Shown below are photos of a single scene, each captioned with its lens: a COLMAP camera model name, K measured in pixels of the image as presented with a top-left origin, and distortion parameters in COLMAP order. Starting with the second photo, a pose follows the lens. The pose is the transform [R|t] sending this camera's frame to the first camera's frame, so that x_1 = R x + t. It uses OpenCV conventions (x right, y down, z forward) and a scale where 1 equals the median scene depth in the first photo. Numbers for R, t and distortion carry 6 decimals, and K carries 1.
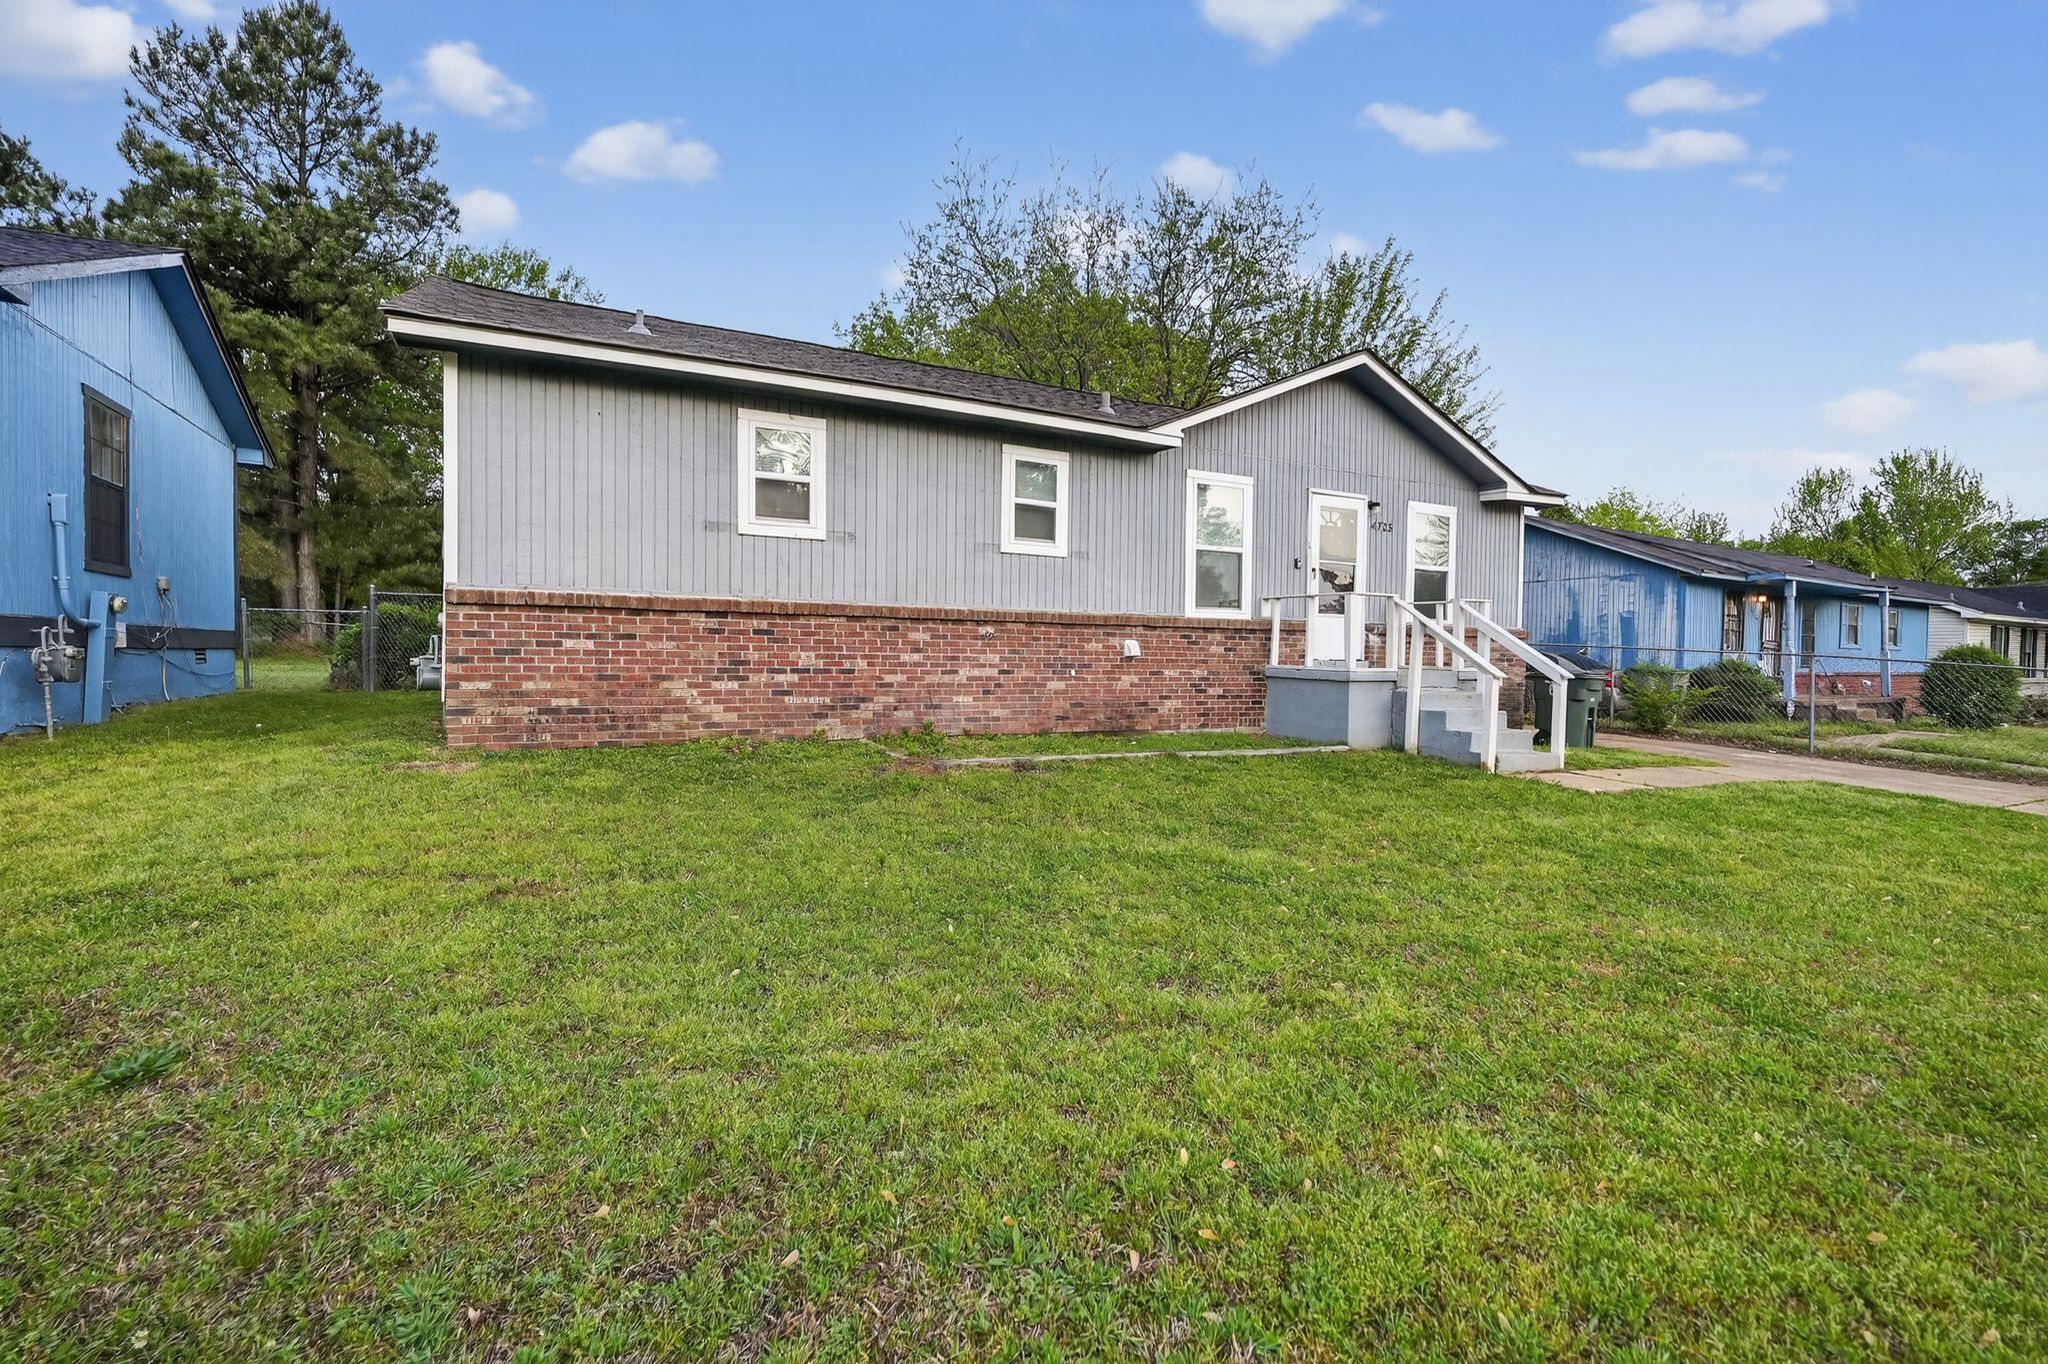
lens RADIAL K [[889.8, 0, 1021.7], [0, 889.8, 663.6], [0, 0, 1]] dist [-0.019532, 0.000781]
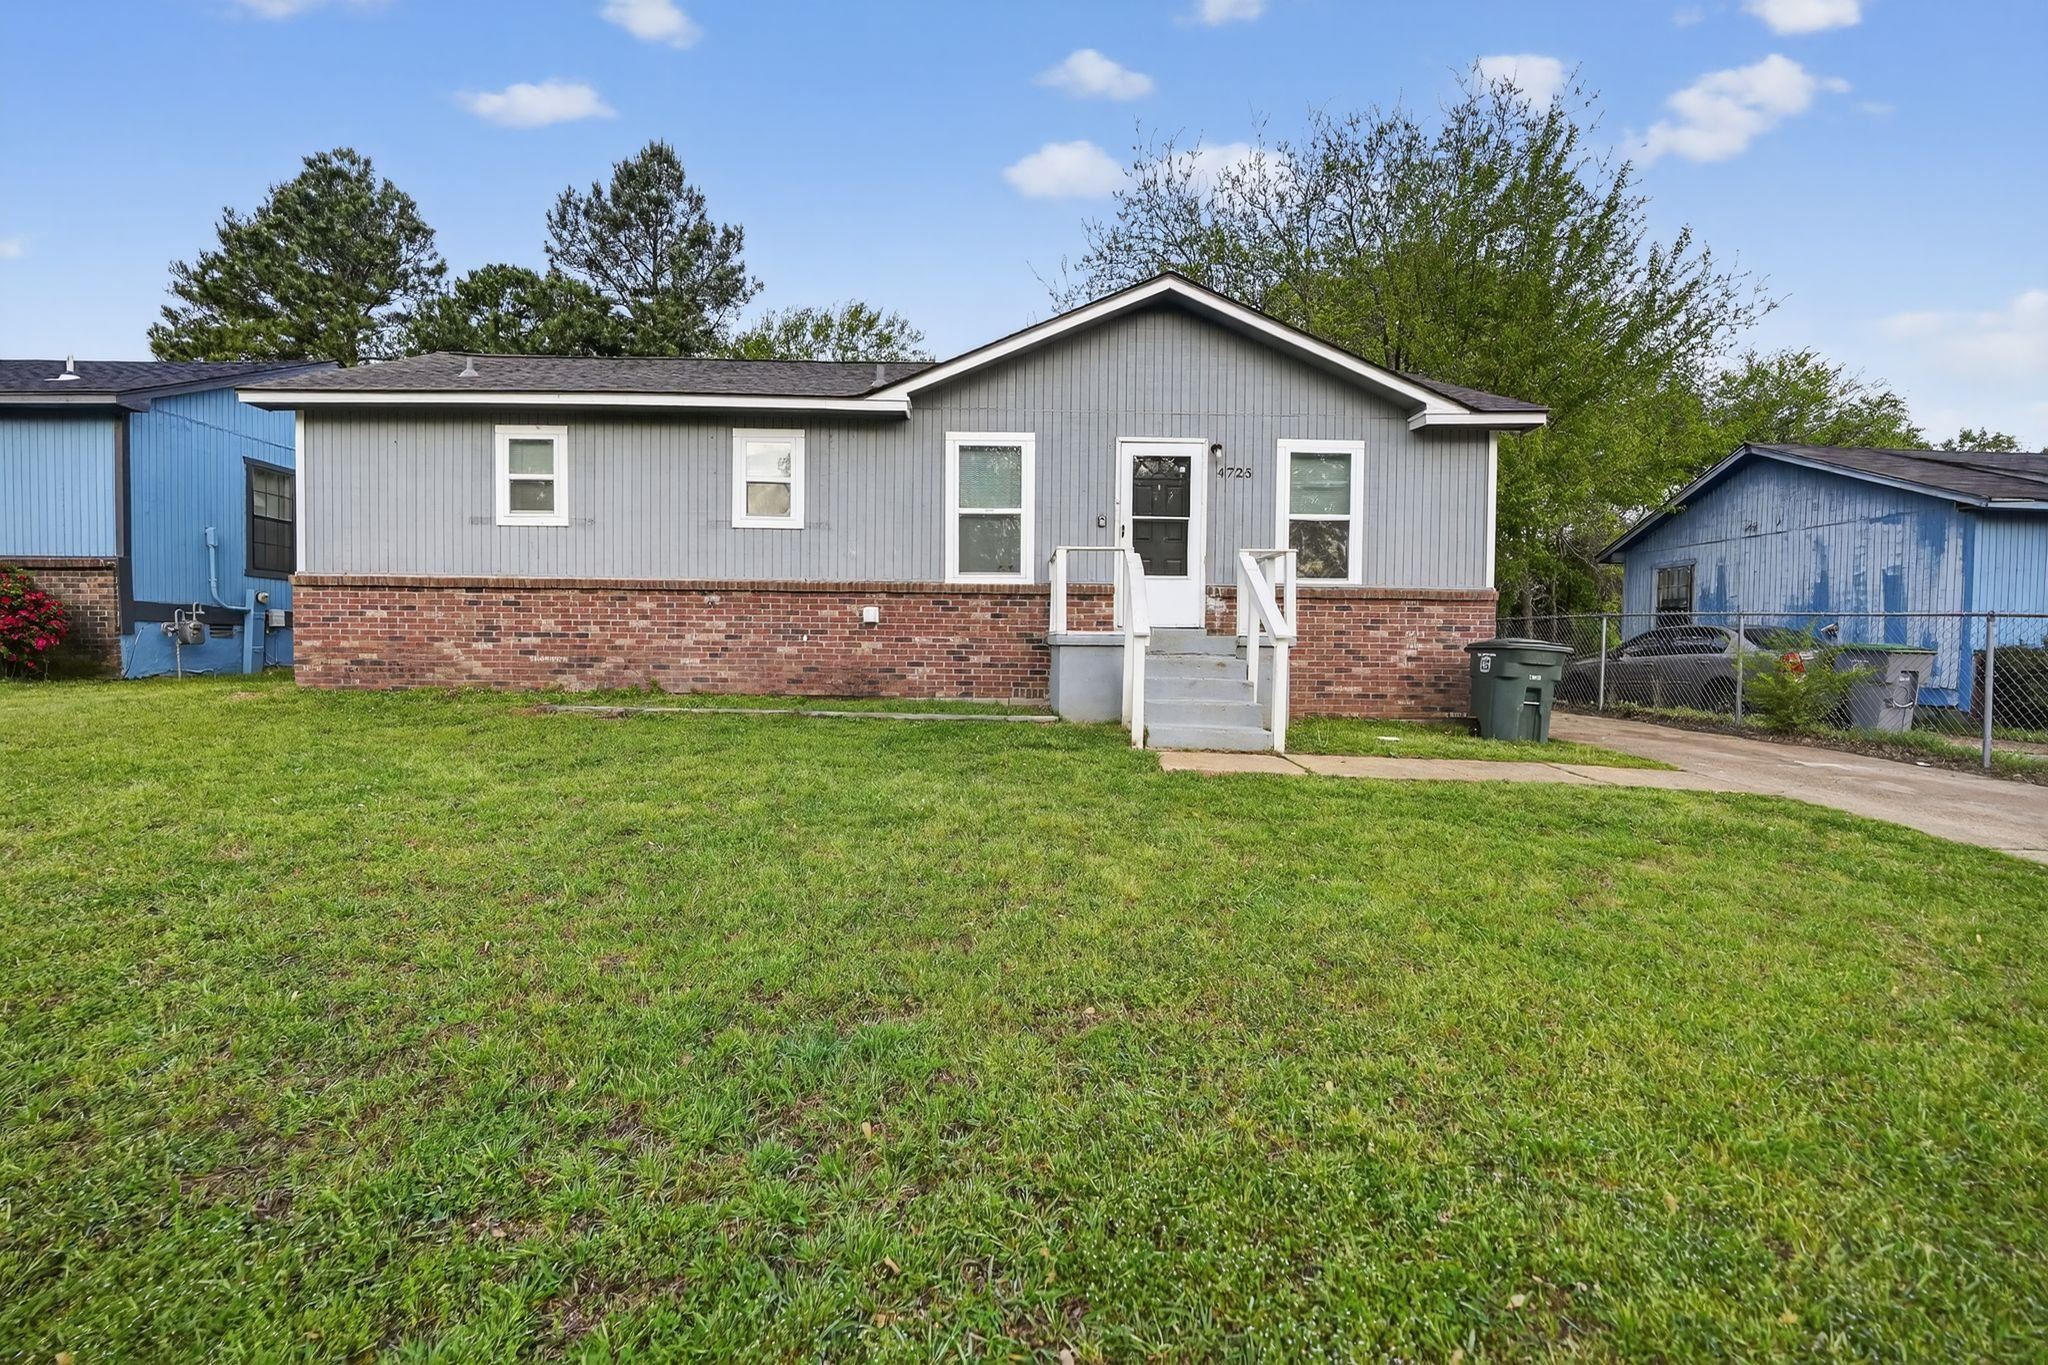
lens RADIAL K [[889.8, 0, 1021.7], [0, 889.8, 664.1], [0, 0, 1]] dist [-0.019532, 0.000781]
pose [[0.900451, 0.002215, -0.434953, 0.796187], [-0.003167, 0.999994, -0.001465, 0.044195], [0.434947, 0.002696, 0.900452, 0.178196]]
